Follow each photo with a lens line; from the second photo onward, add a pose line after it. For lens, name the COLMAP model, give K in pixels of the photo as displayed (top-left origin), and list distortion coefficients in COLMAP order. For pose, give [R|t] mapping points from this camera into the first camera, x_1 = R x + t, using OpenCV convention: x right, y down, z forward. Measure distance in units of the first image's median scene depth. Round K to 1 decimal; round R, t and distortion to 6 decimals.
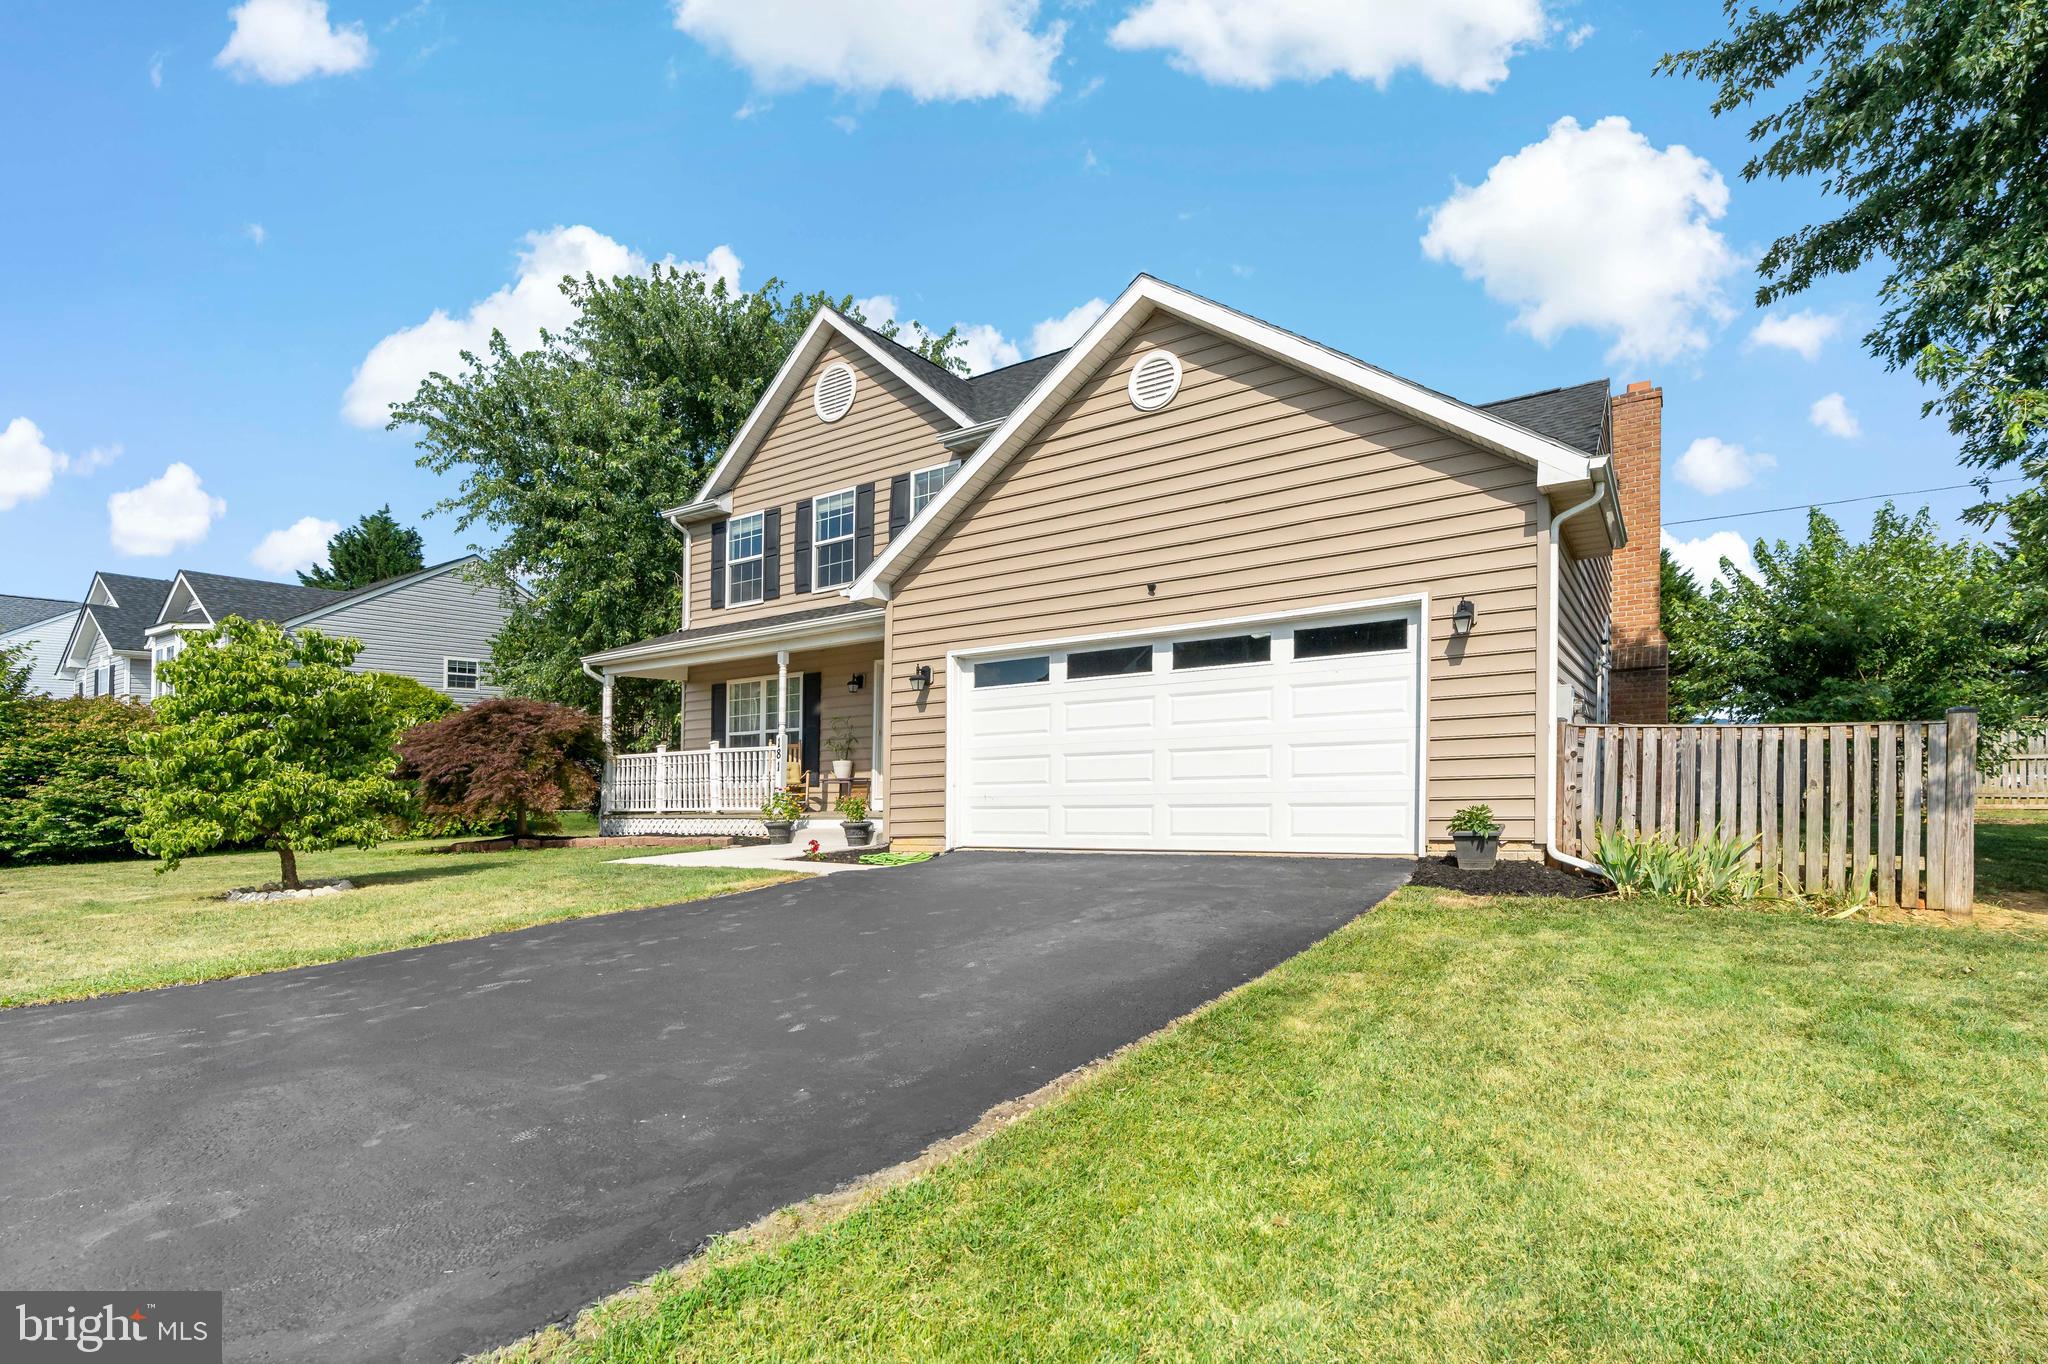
lens RADIAL K [[950.2, 0, 1030.0], [0, 950.2, 772.8], [0, 0, 1]] dist [0.005143, 0.000595]
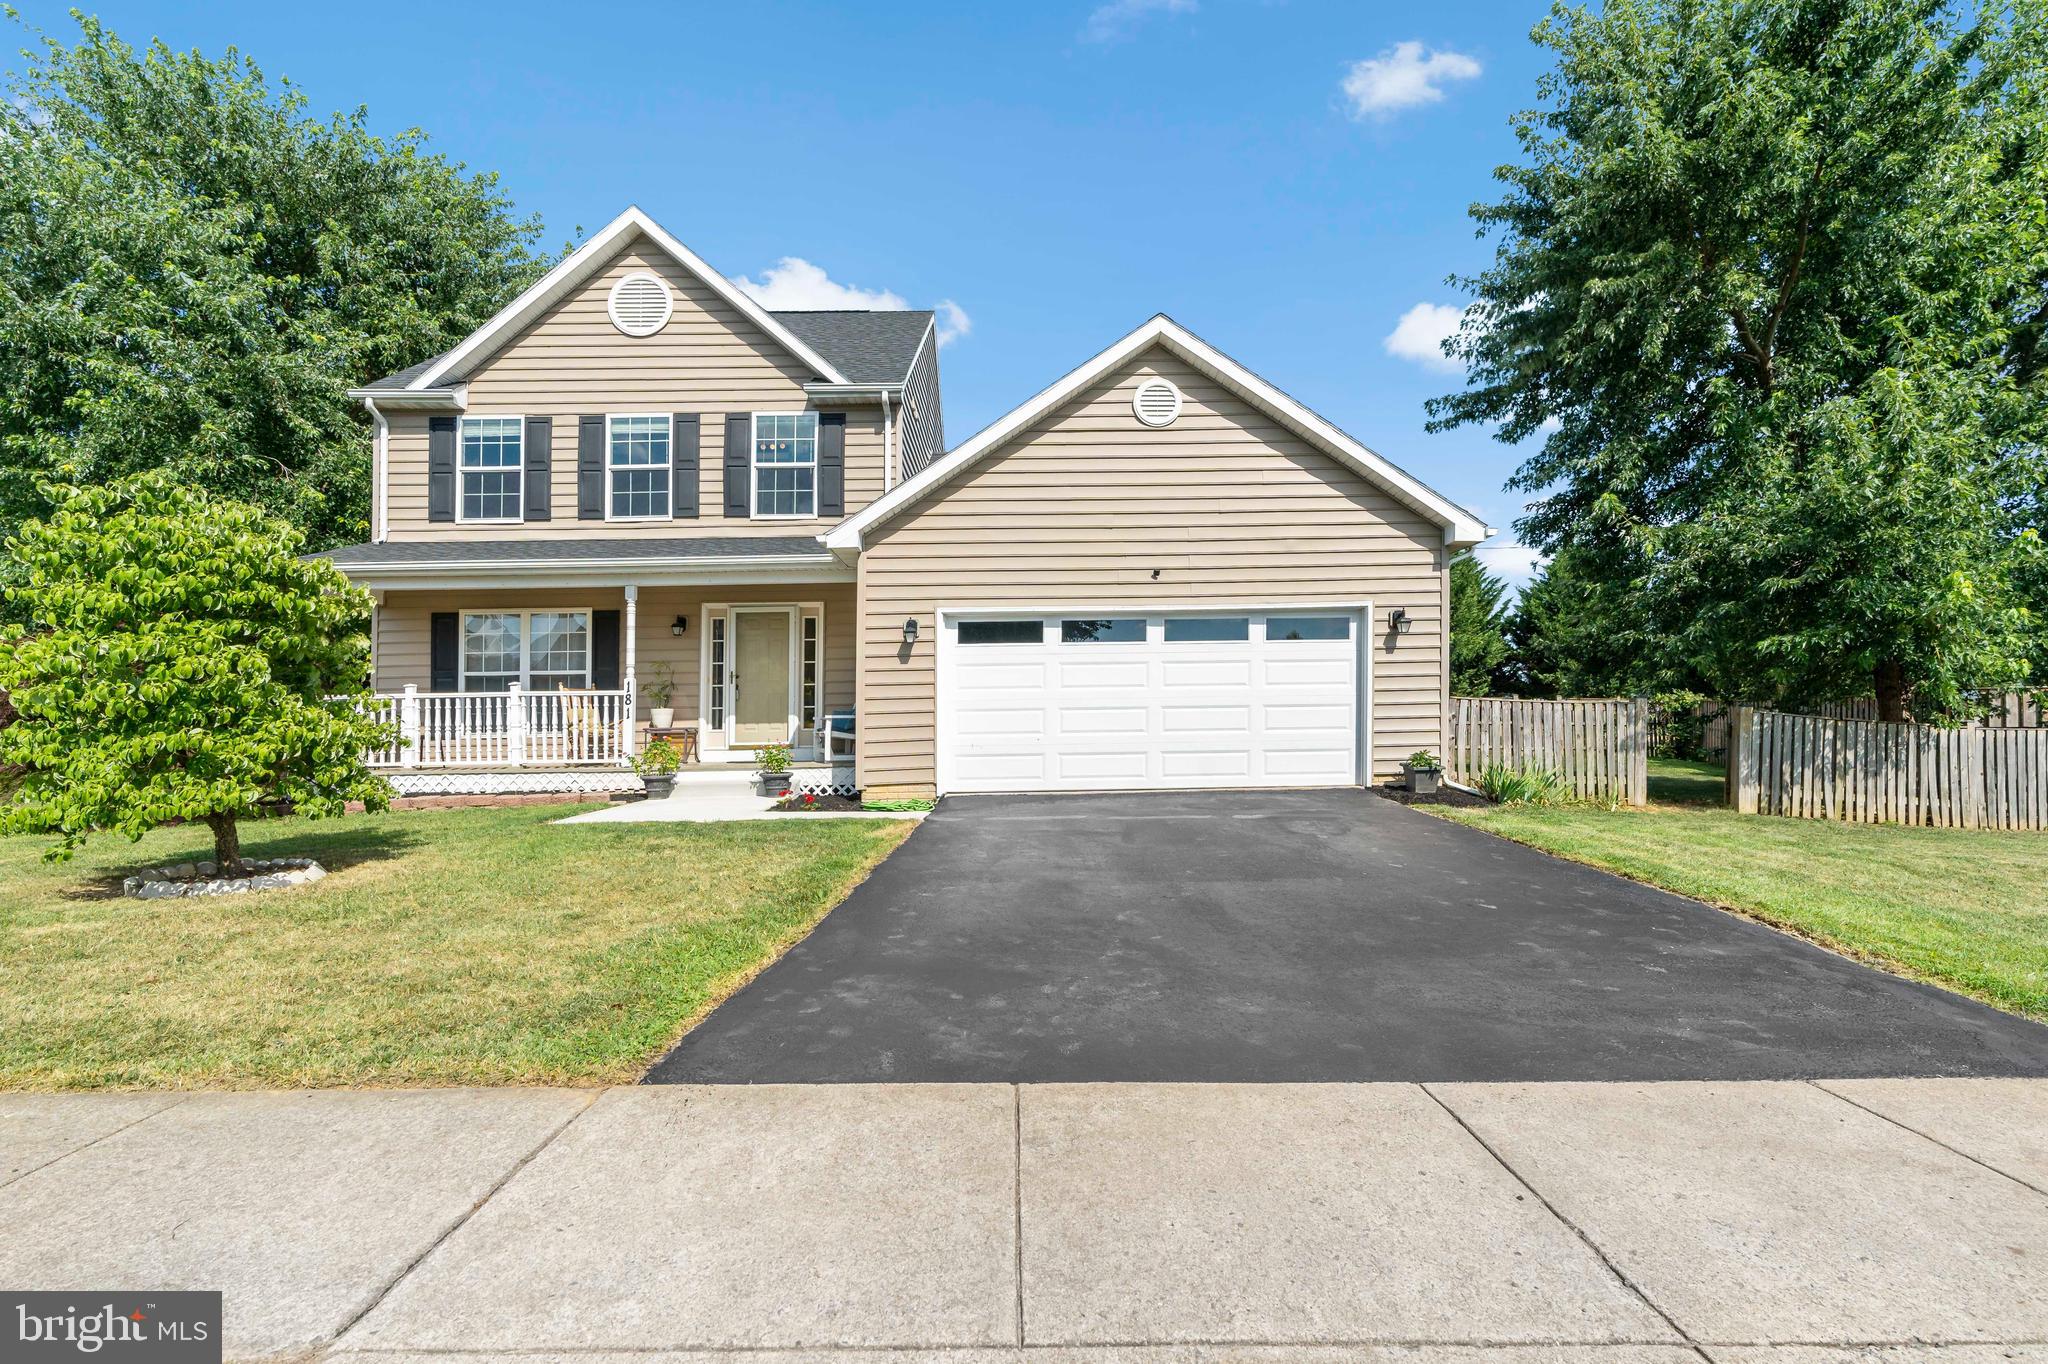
lens RADIAL K [[940.6, 0, 934.9], [0, 940.6, 737.1], [0, 0, 1]] dist [-0.003033, -0.000107]
pose [[0.837146, 0.008272, 0.546917, -0.533760], [-0.011007, 0.999938, 0.001725, 0.011102], [-0.546868, -0.007464, 0.837185, 0.104053]]
